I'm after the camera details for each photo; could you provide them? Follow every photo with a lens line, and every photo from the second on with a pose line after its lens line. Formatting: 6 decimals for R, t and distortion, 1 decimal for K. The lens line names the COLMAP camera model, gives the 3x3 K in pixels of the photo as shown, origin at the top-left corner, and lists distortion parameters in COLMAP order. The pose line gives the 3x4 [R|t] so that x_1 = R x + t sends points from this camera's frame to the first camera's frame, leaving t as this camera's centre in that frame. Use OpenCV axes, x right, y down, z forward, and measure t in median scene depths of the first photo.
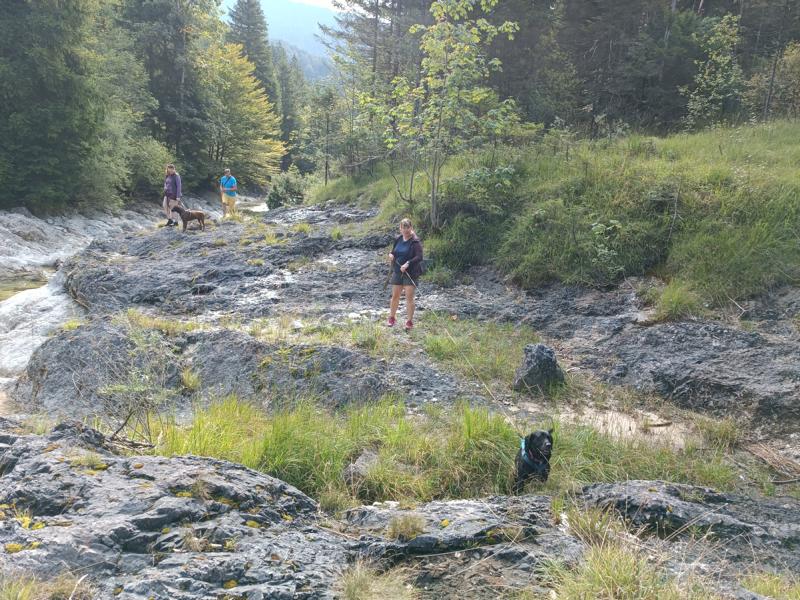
lens RADIAL K [[580.2, 0, 406.4], [0, 580.2, 298.1], [0, 0, 1]] dist [0.045663, -0.033079]
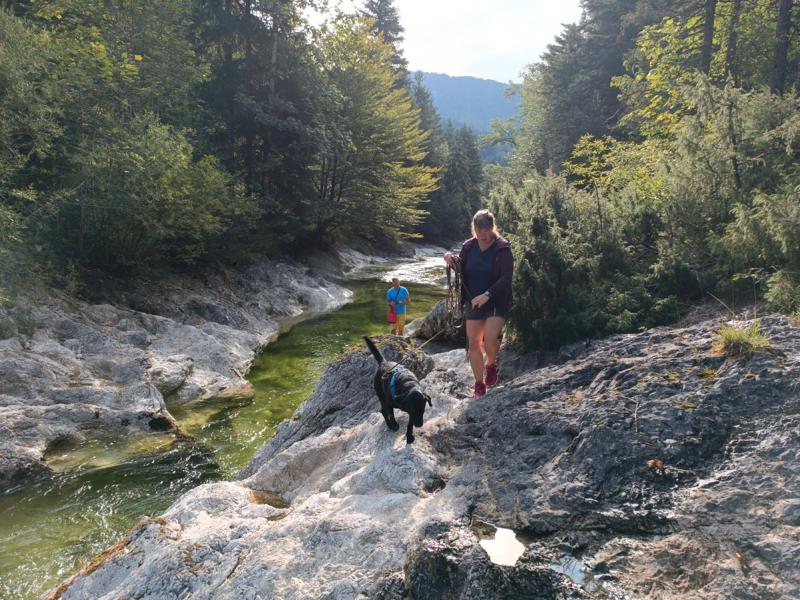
lens RADIAL K [[580.2, 0, 406.4], [0, 580.2, 298.1], [0, 0, 1]] dist [0.045663, -0.033079]
pose [[0.979971, -0.010452, -0.198867, -0.145434], [-0.008460, 0.995535, -0.094013, -0.088757], [0.198961, 0.093813, 0.975507, 0.495922]]
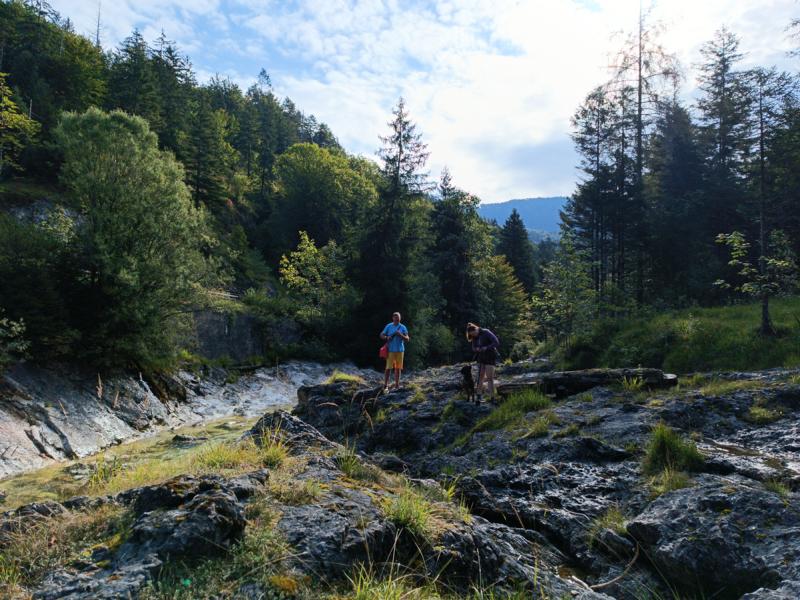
lens RADIAL K [[580.2, 0, 406.4], [0, 580.2, 298.1], [0, 0, 1]] dist [0.045663, -0.033079]
pose [[0.895613, -0.072909, -0.438819, 0.122990], [-0.061775, 0.956533, -0.285007, 0.079826], [0.440524, 0.282364, 0.852179, -0.280972]]
